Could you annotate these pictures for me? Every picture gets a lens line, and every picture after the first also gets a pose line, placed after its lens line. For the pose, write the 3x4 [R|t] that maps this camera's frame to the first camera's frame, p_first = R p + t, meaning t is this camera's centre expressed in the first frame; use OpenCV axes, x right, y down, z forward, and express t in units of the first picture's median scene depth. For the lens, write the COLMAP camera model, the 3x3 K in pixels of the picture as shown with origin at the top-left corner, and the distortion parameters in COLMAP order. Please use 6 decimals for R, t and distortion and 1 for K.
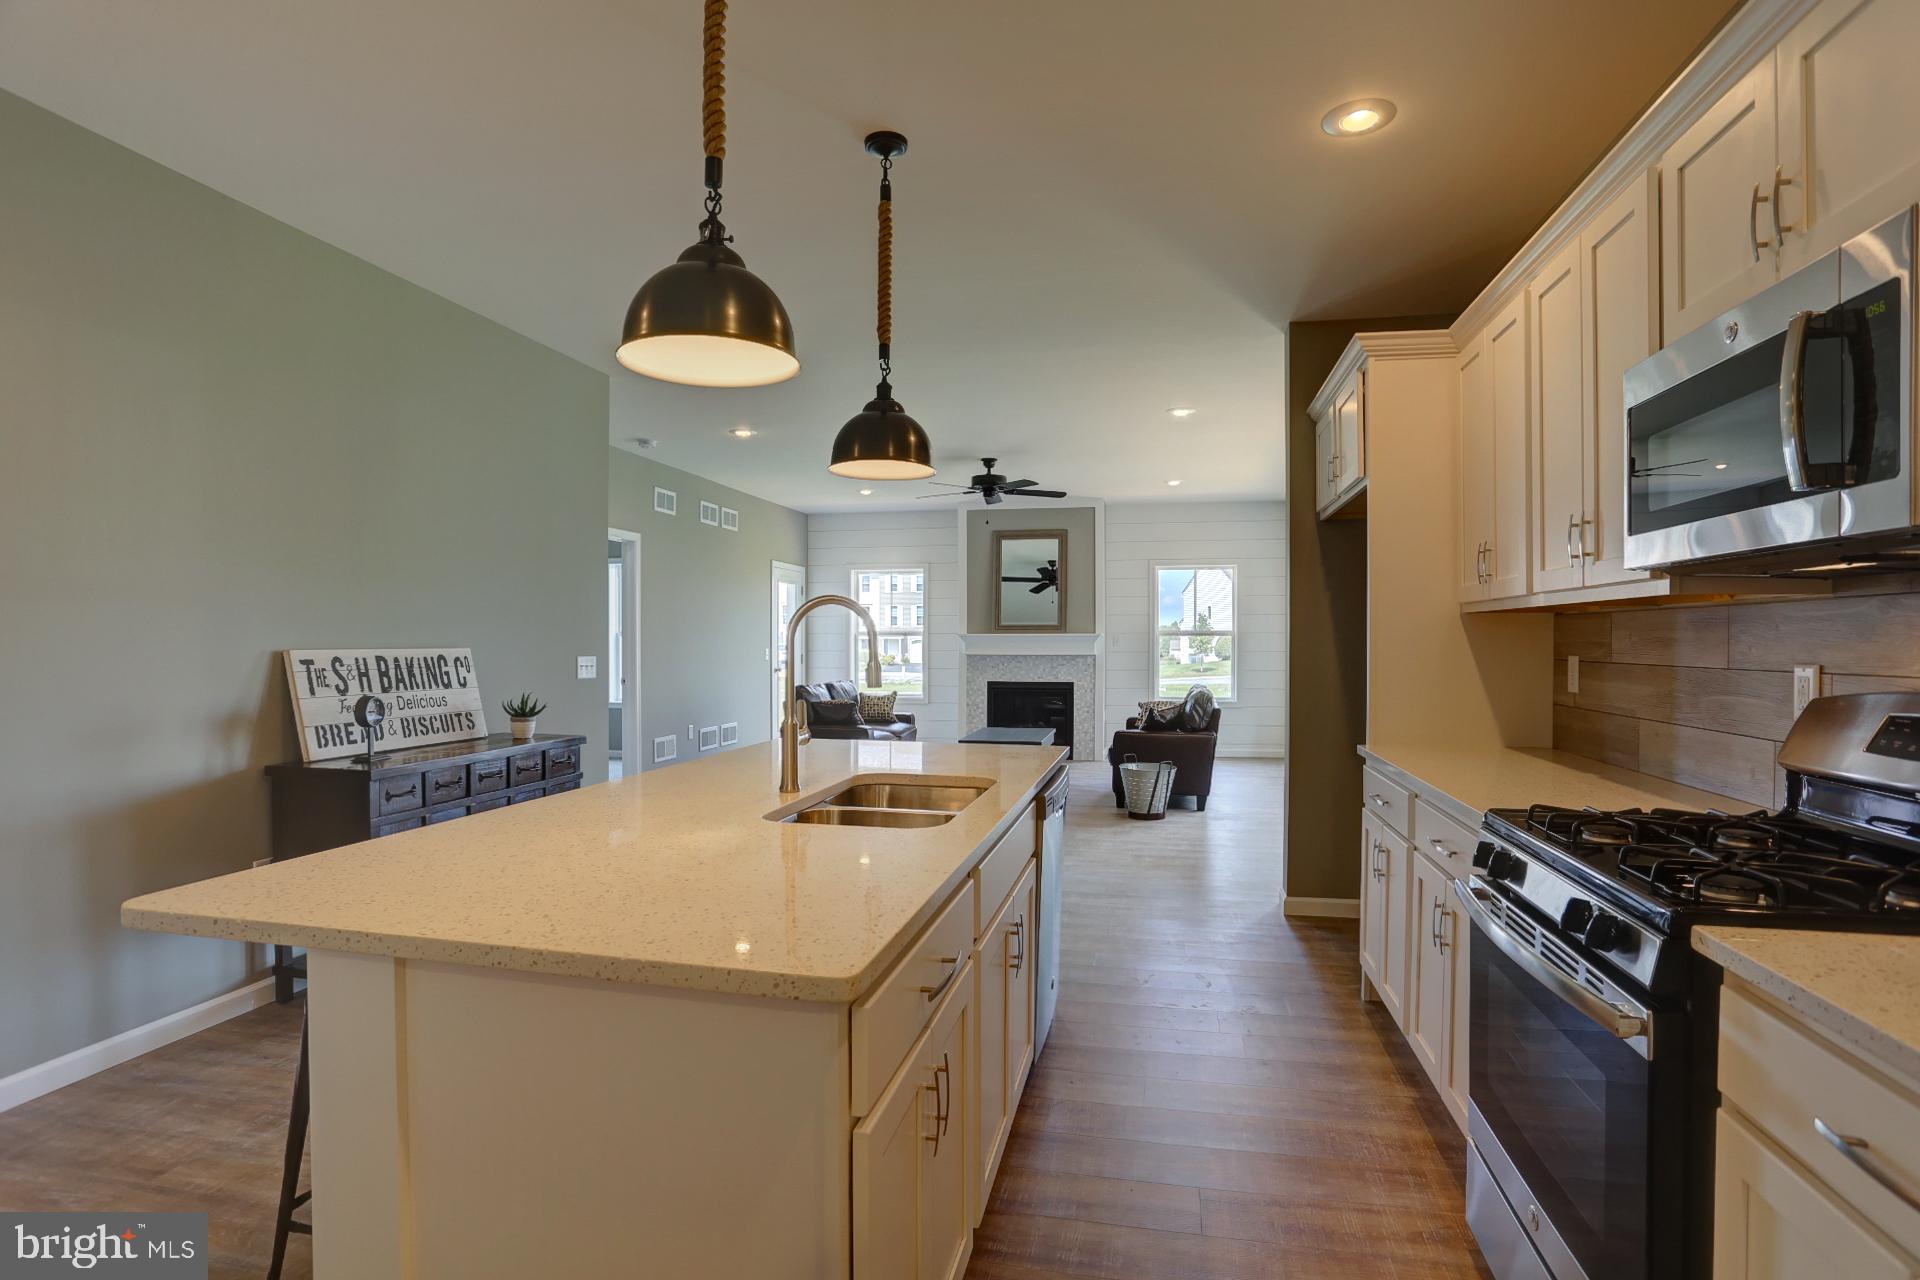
lens RADIAL K [[960.2, 0, 928.8], [0, 960.2, 641.2], [0, 0, 1]] dist [-0.090972, 0.047428]
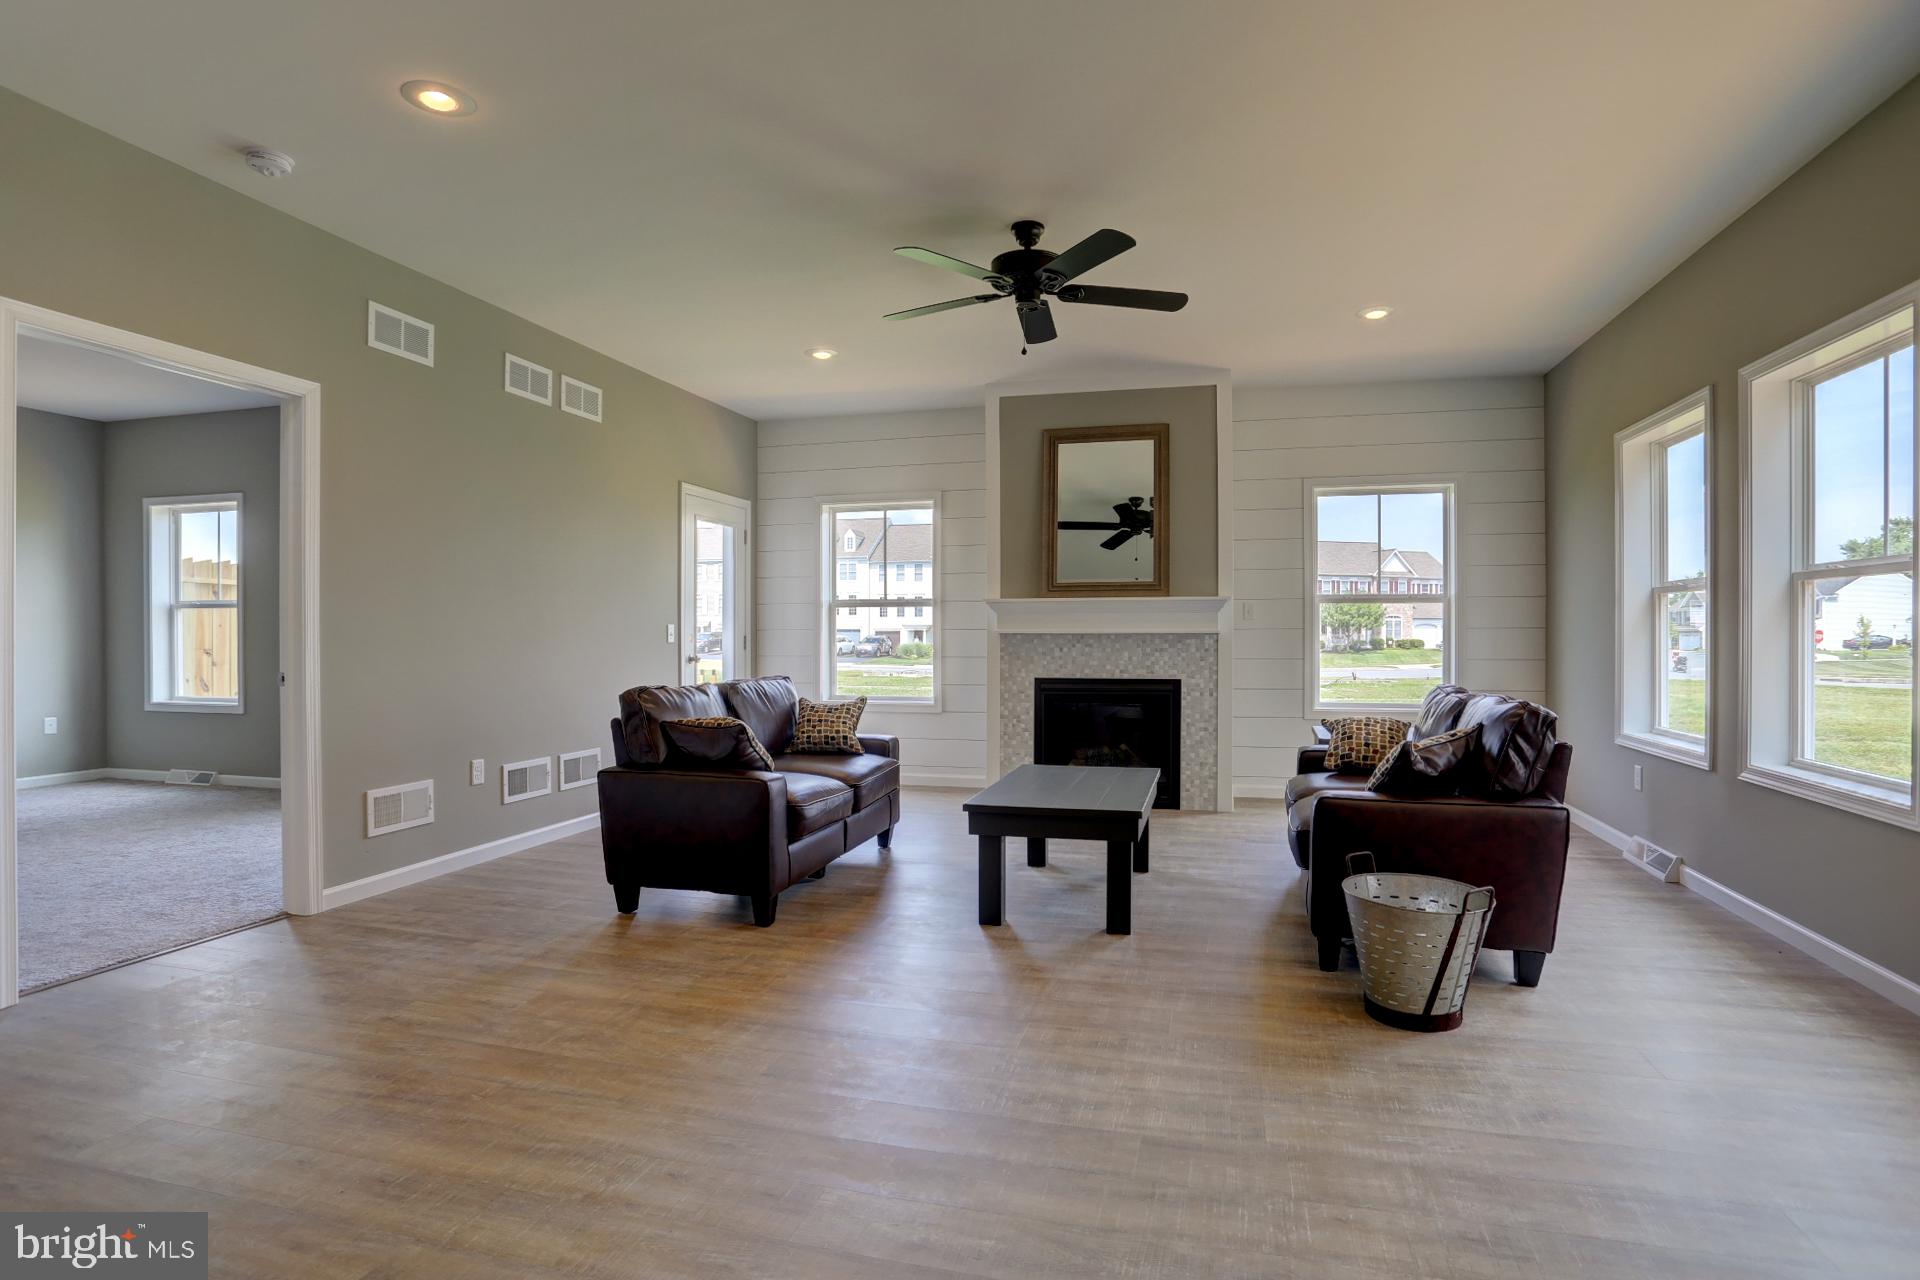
lens RADIAL K [[1004.8, 0, 901.5], [0, 1004.8, 636.3], [0, 0, 1]] dist [-0.049021, 0.000971]
pose [[0.996455, -0.003706, -0.084048, 0.036850], [0.003901, 0.999990, 0.002160, 0.016722], [0.084039, -0.002480, 0.996459, 0.438421]]
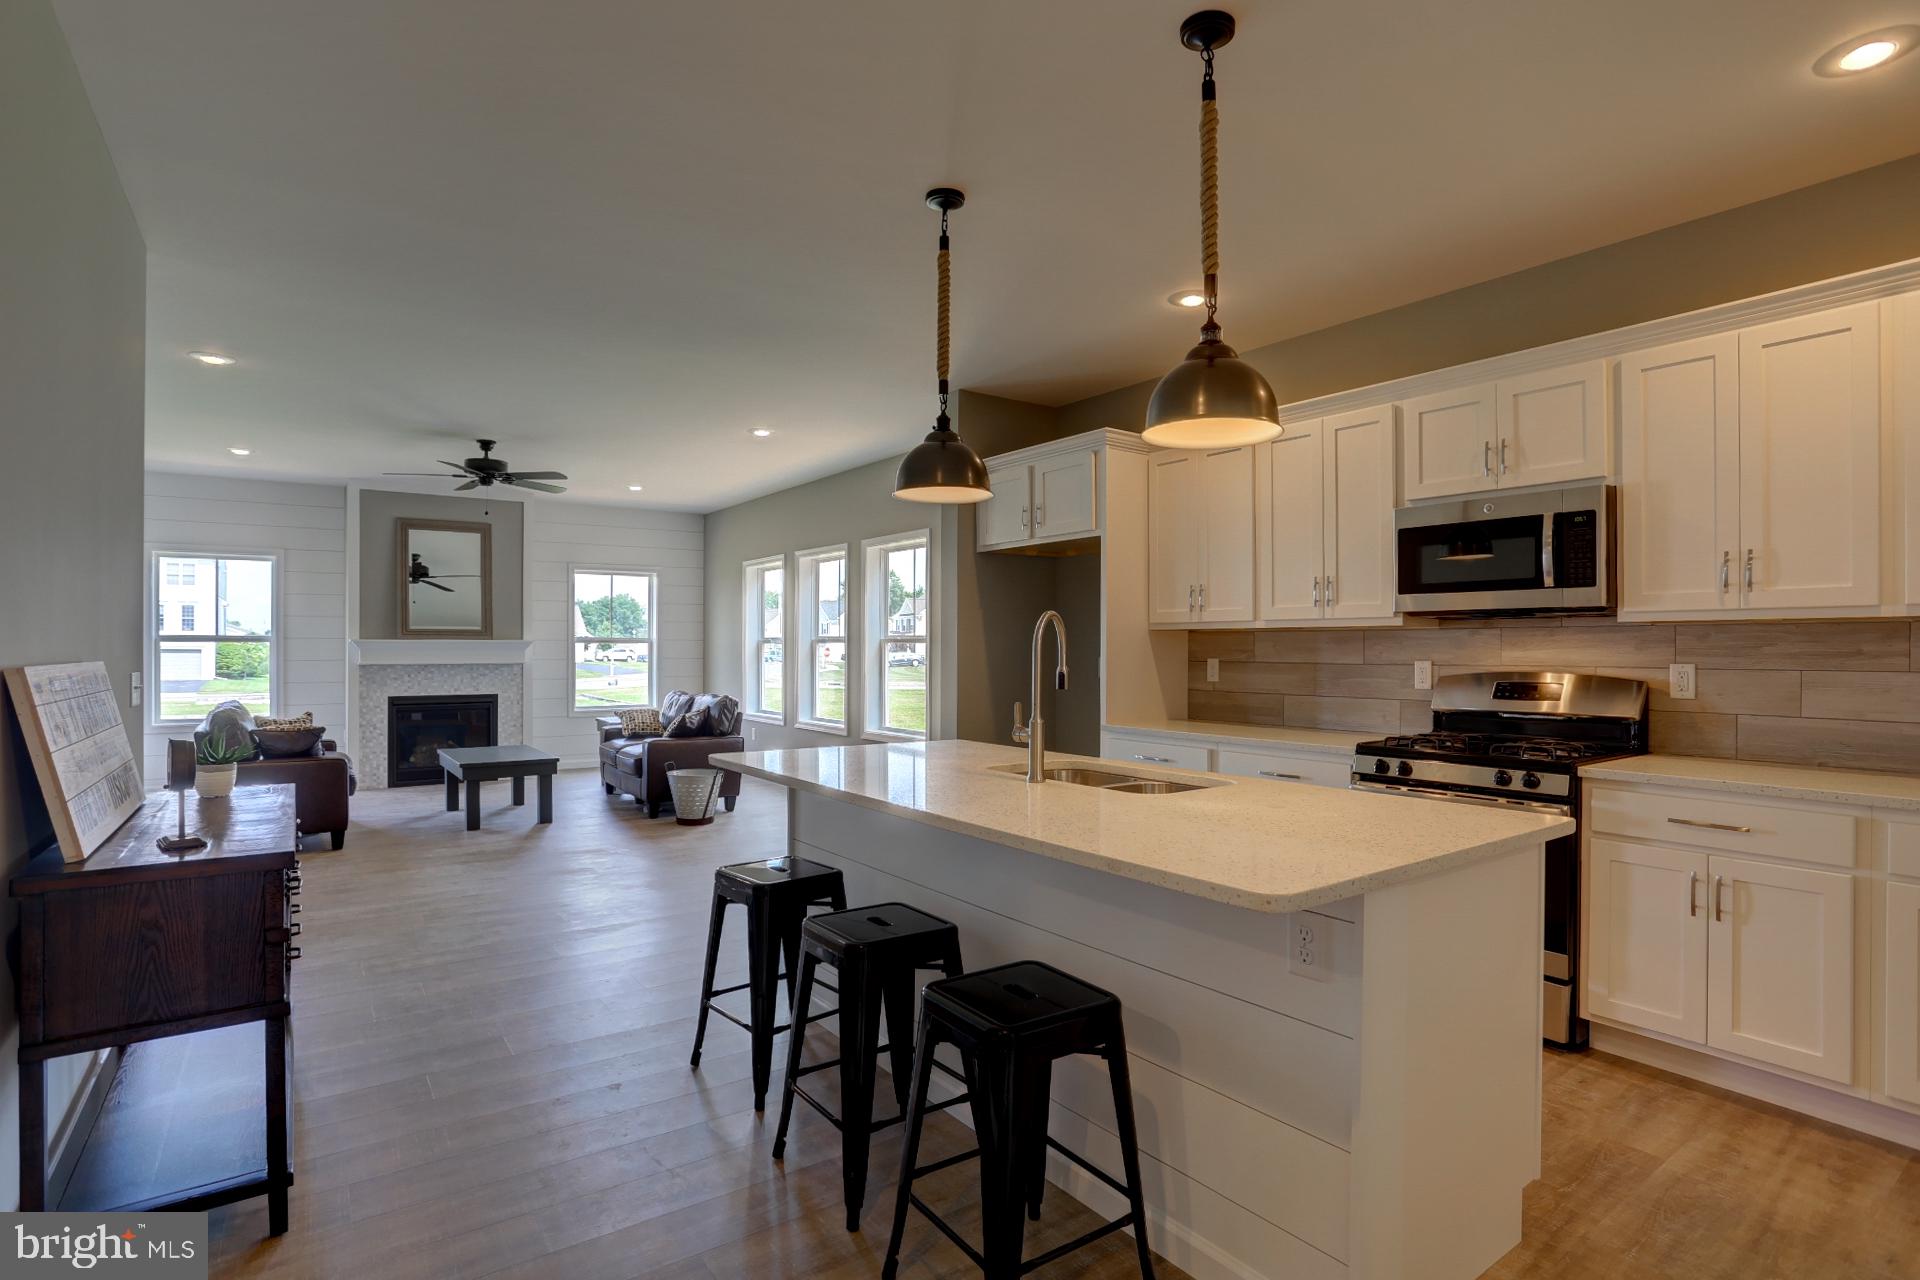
lens RADIAL K [[974.5, 0, 1005.8], [0, 974.5, 646.5], [0, 0, 1]] dist [-0.071302, -0.000168]
pose [[0.652823, -0.001527, 0.757509, -0.256744], [0.001653, 0.999998, 0.000591, -0.001857], [-0.757509, 0.000866, 0.652824, 0.065191]]
